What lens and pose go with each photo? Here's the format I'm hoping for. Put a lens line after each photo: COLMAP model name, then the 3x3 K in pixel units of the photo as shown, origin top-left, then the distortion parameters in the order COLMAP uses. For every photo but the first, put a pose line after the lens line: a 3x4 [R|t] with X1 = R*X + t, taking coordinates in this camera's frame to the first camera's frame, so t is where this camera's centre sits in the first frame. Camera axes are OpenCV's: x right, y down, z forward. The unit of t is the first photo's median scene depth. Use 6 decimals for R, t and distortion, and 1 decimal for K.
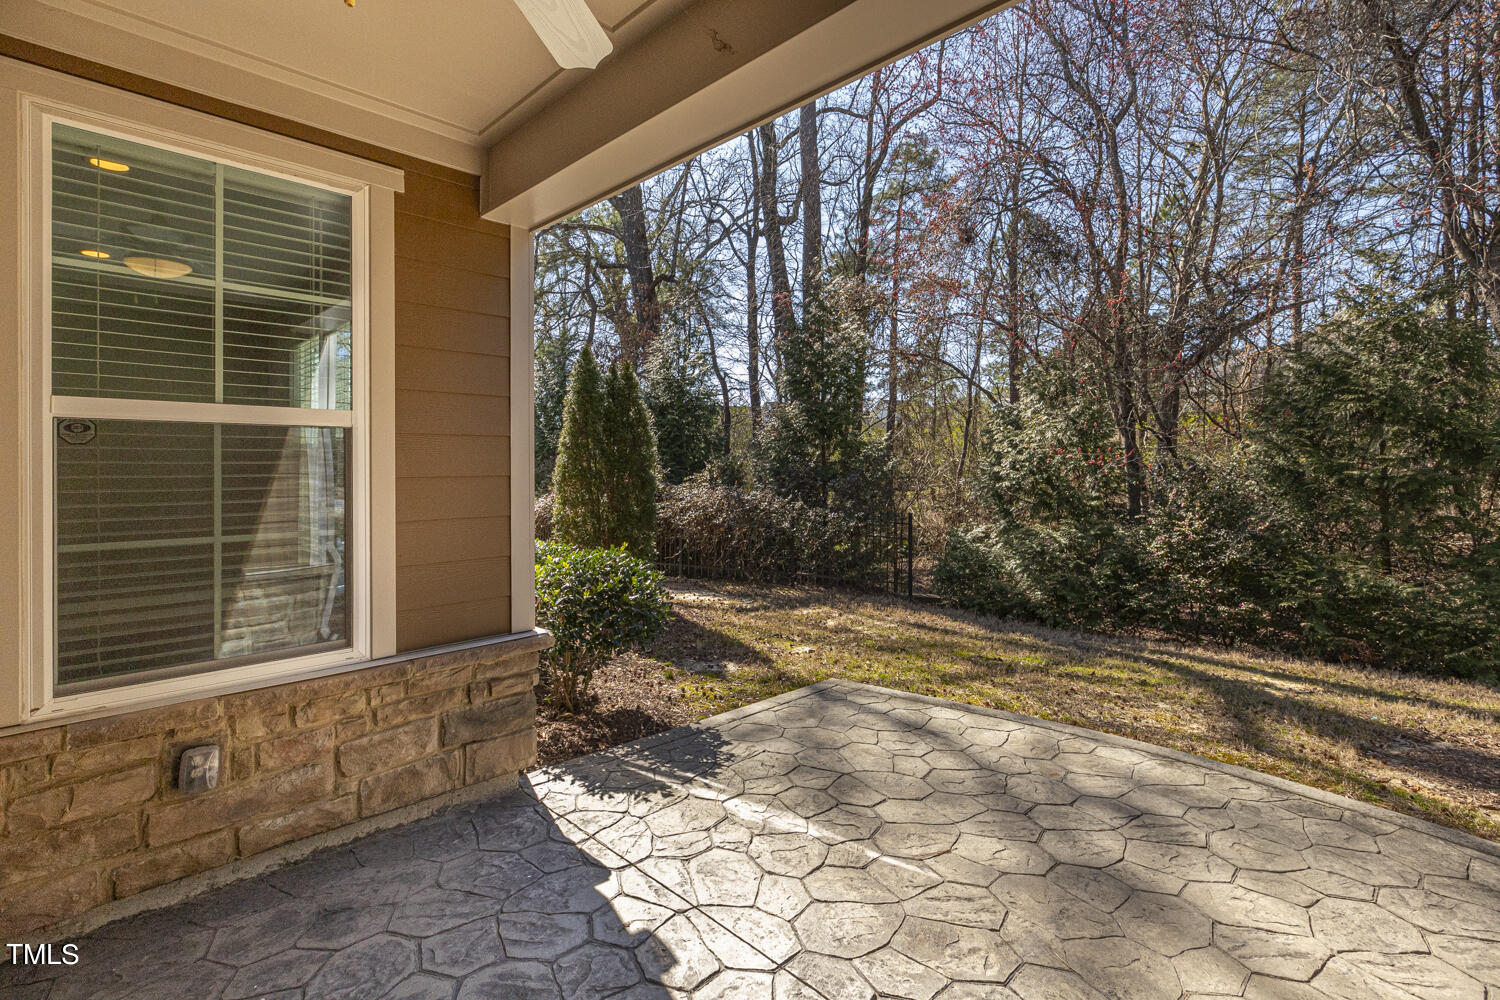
lens RADIAL K [[689.5, 0, 739.6], [0, 689.5, 466.4], [0, 0, 1]] dist [0.000936, 0.000051]
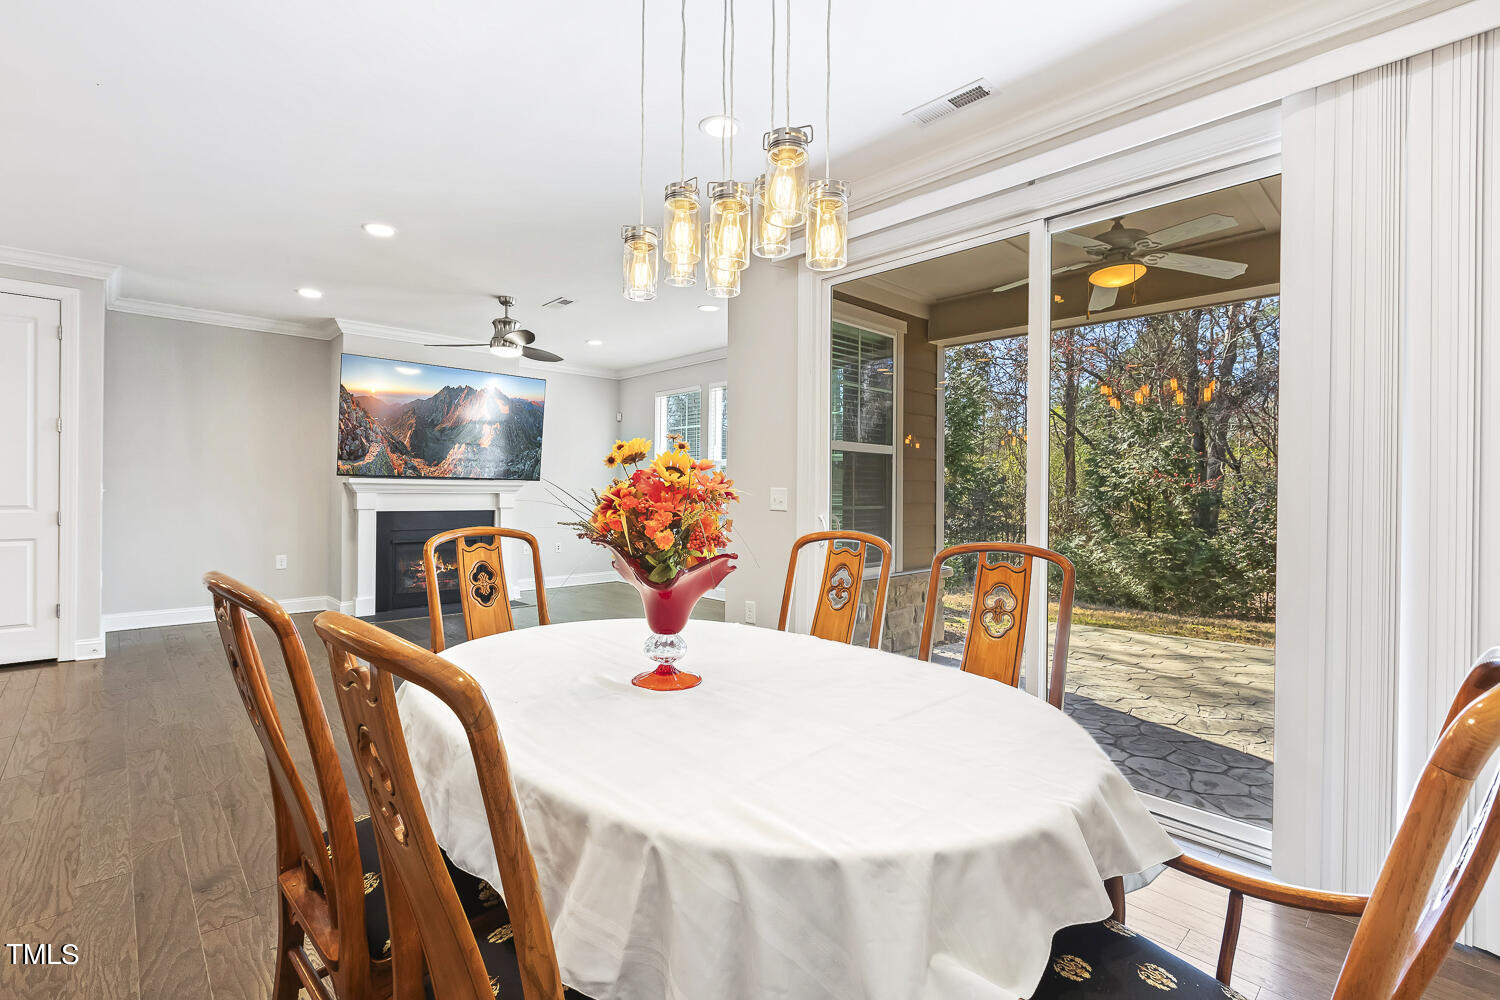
lens RADIAL K [[681.7, 0, 740.4], [0, 681.7, 495.6], [0, 0, 1]] dist [0.000554, 0.000656]
pose [[0.999519, 0.015930, -0.026604, -0.274283], [-0.015703, 0.999839, 0.008726, 0.014976], [0.026739, -0.008304, 0.999608, -0.284047]]
